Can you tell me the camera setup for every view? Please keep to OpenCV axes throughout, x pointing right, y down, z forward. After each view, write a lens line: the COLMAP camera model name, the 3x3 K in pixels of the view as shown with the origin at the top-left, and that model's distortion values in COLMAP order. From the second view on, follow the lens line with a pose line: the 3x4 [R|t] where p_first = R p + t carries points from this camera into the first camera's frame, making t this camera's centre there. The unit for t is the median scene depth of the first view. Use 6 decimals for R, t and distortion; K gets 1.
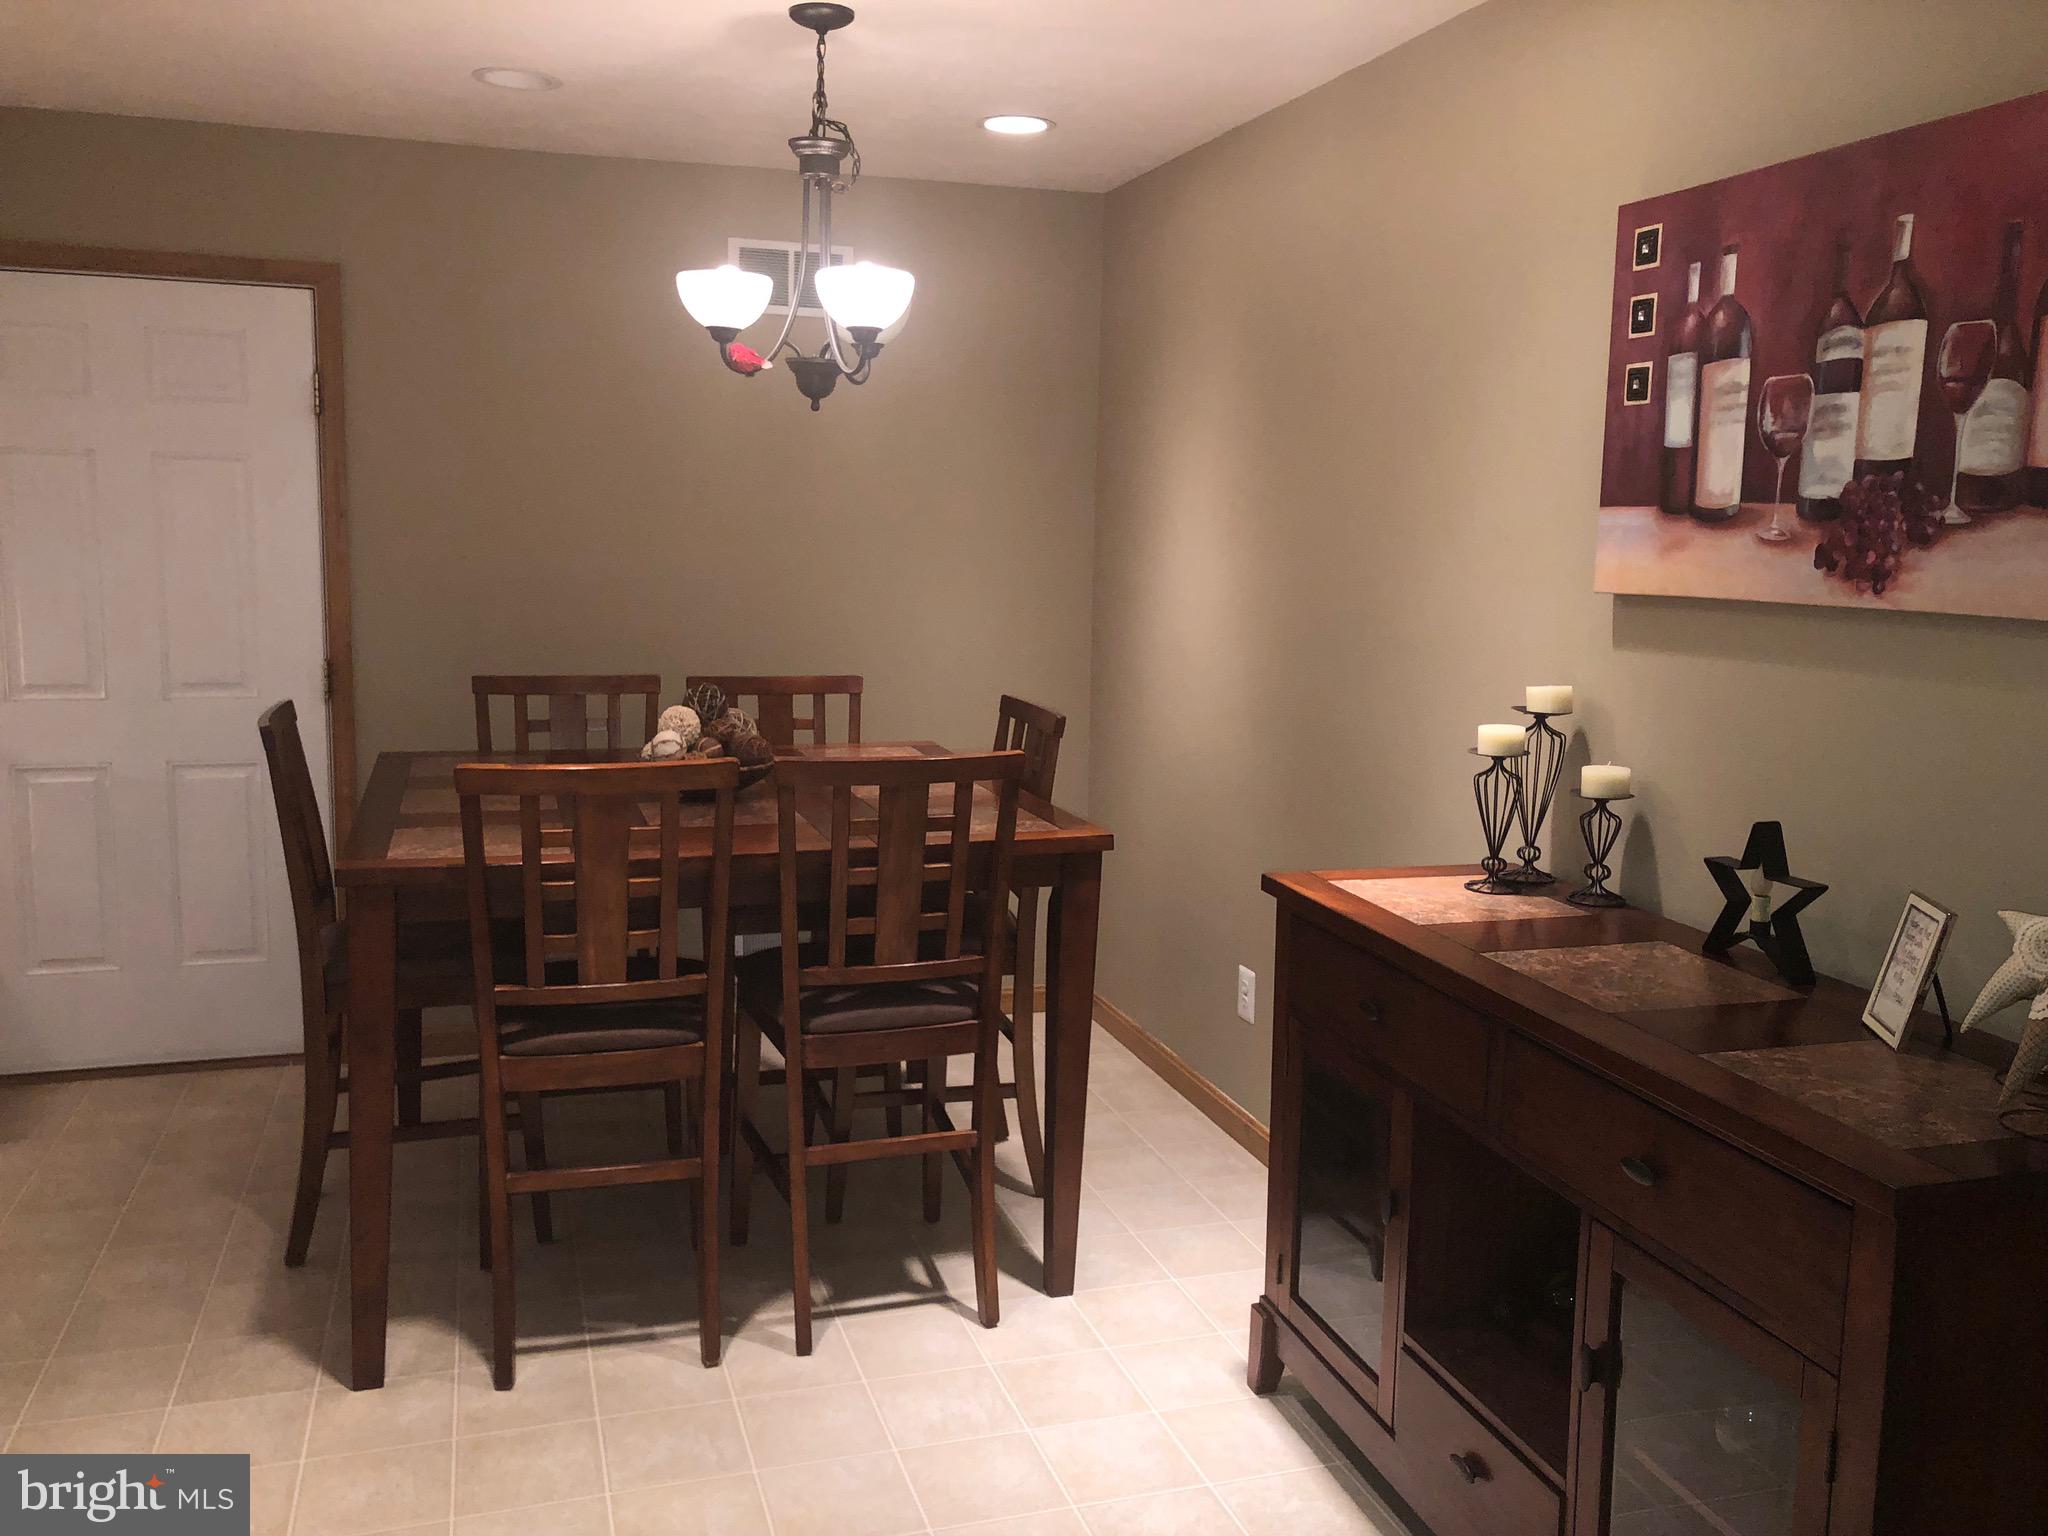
lens RADIAL K [[1673.0, 0, 1024.0], [0, 1673.0, 768.0], [0, 0, 1]] dist [0.007781, -0.004709]
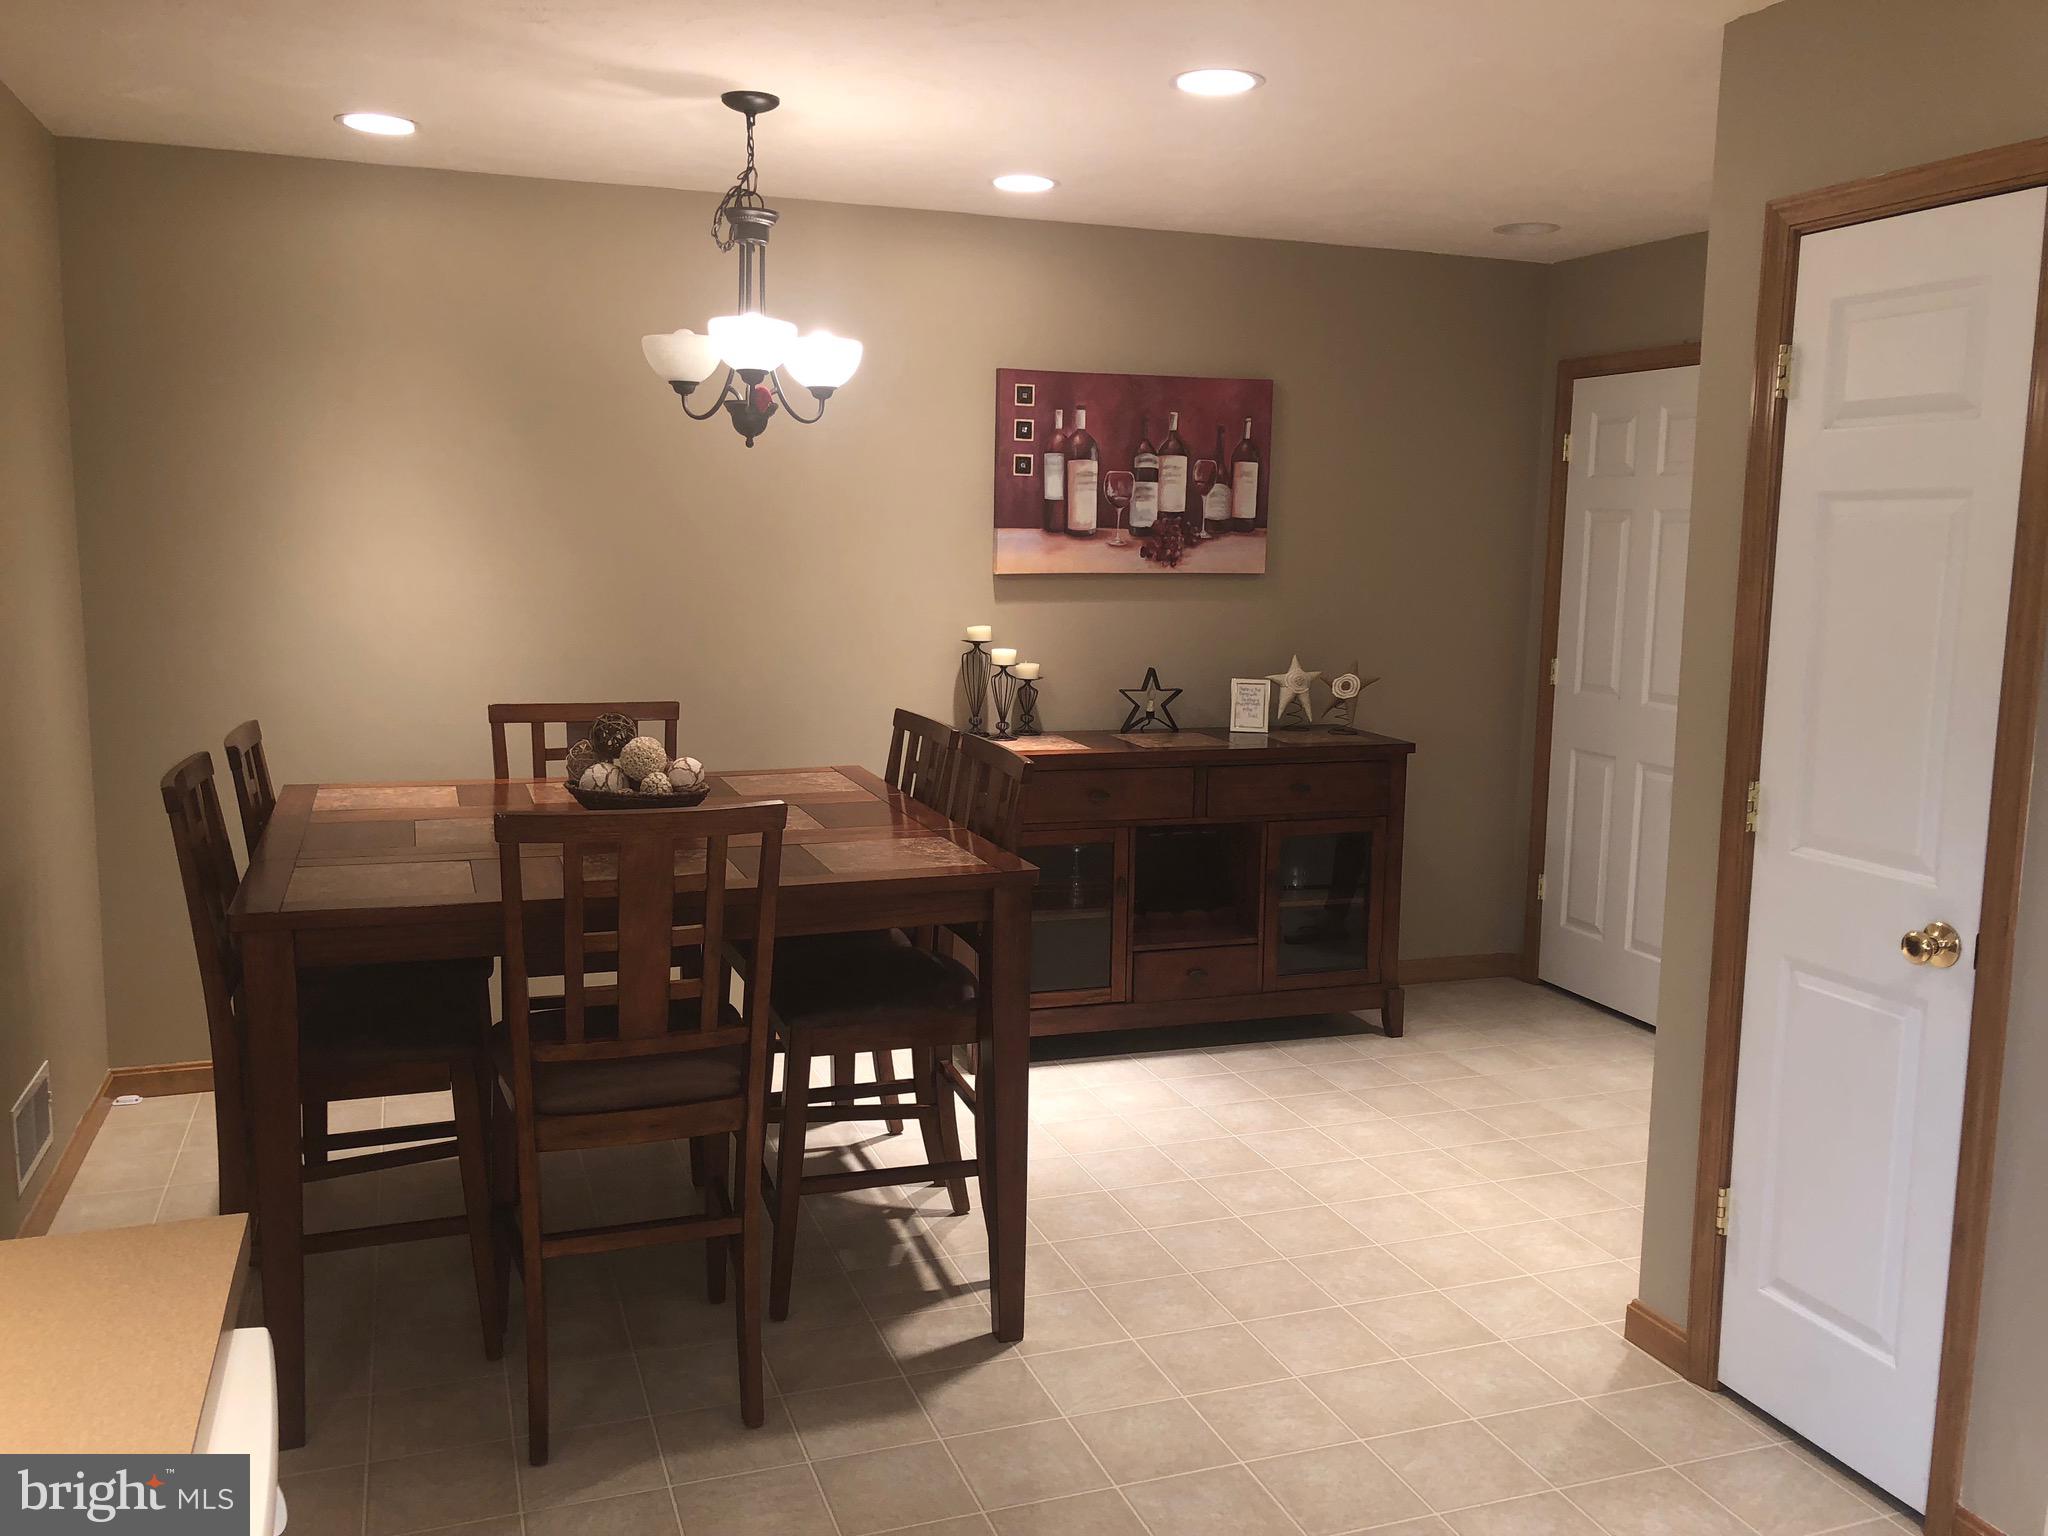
lens RADIAL K [[1673.0, 0, 1024.0], [0, 1673.0, 768.0], [0, 0, 1]] dist [0.007781, -0.004709]
pose [[-0.021808, -0.189099, 0.981716, -1.792096], [0.118791, 0.974503, 0.190348, -0.286509], [-0.992680, 0.120770, 0.001211, 1.163362]]
